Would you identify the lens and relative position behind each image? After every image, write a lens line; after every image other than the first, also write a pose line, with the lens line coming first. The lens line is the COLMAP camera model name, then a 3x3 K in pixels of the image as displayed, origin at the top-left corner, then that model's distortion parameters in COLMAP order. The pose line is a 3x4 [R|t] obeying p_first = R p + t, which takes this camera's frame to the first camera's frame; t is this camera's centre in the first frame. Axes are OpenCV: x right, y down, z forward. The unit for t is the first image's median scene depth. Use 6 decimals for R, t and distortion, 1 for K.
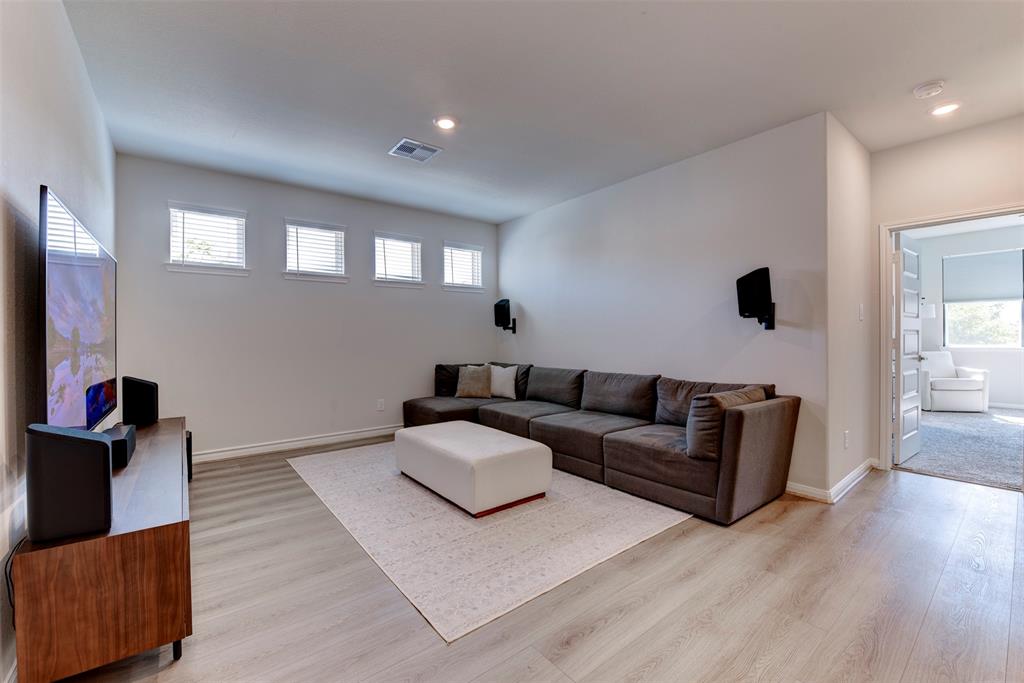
lens RADIAL K [[418.4, 0, 510.4], [0, 418.4, 337.8], [0, 0, 1]] dist [-0.016170, -0.001506]
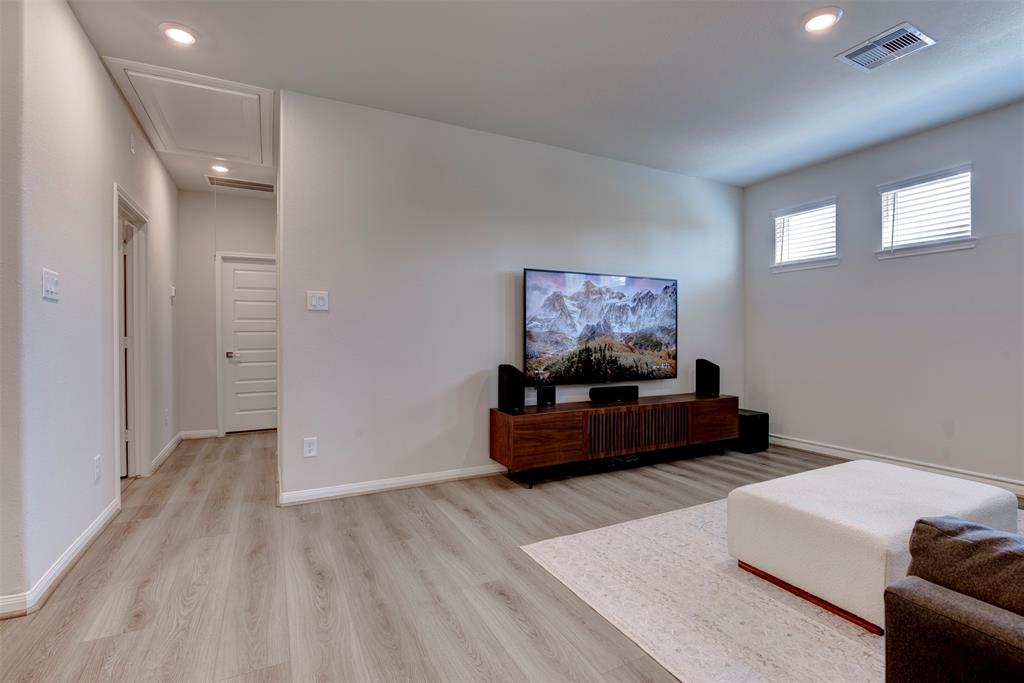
lens RADIAL K [[467.4, 0, 513.1], [0, 467.4, 338.4], [0, 0, 1]] dist [-0.010362, -0.002322]
pose [[-0.185021, 0.012207, -0.982659, 0.647265], [0.001471, 0.999925, 0.012145, 0.003362], [0.982733, 0.000801, -0.185026, 0.587148]]
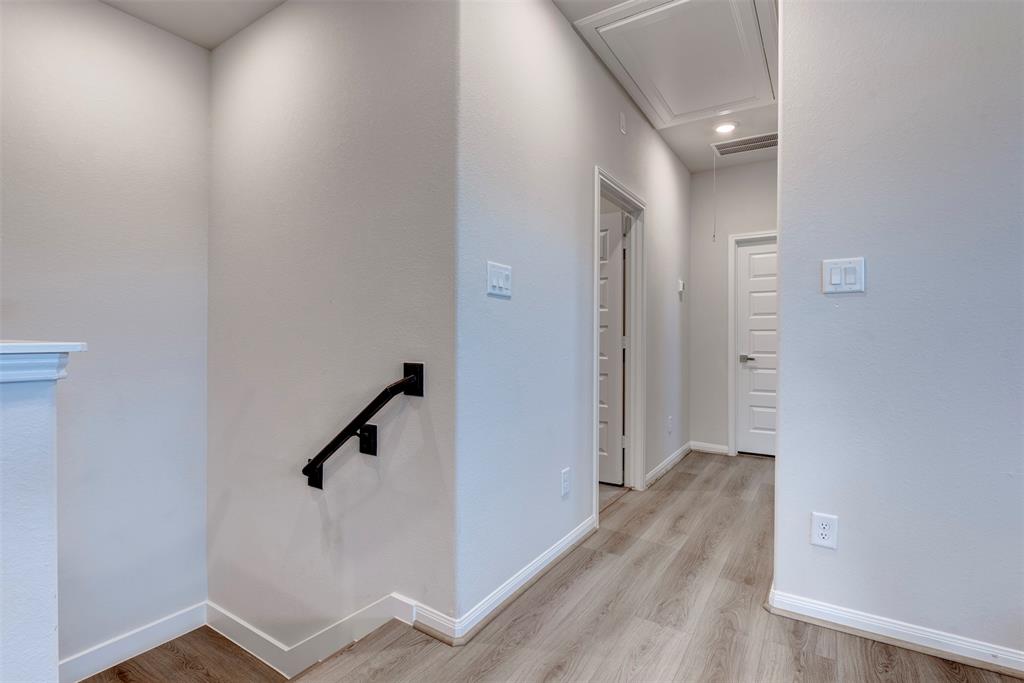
lens RADIAL K [[487.3, 0, 509.9], [0, 487.3, 340.1], [0, 0, 1]] dist [-0.005085, -0.001396]
pose [[-0.946357, 0.007490, -0.323037, 0.331998], [0.002629, 0.999877, 0.015483, 0.002055], [0.323113, 0.013804, -0.946260, 0.426399]]
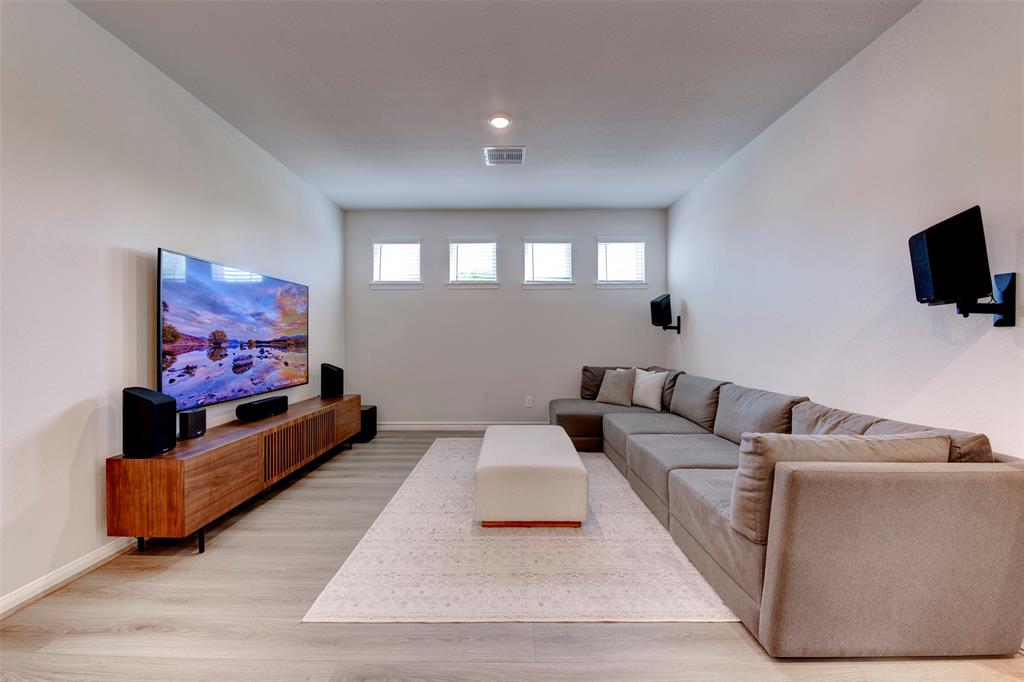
lens RADIAL K [[408.3, 0, 510.7], [0, 408.3, 337.7], [0, 0, 1]] dist [-0.018753, -0.000756]
pose [[0.787283, 0.005382, -0.616568, 0.425610], [-0.005374, 0.999984, 0.001866, -0.003696], [0.616568, 0.001844, 0.787299, 0.235874]]
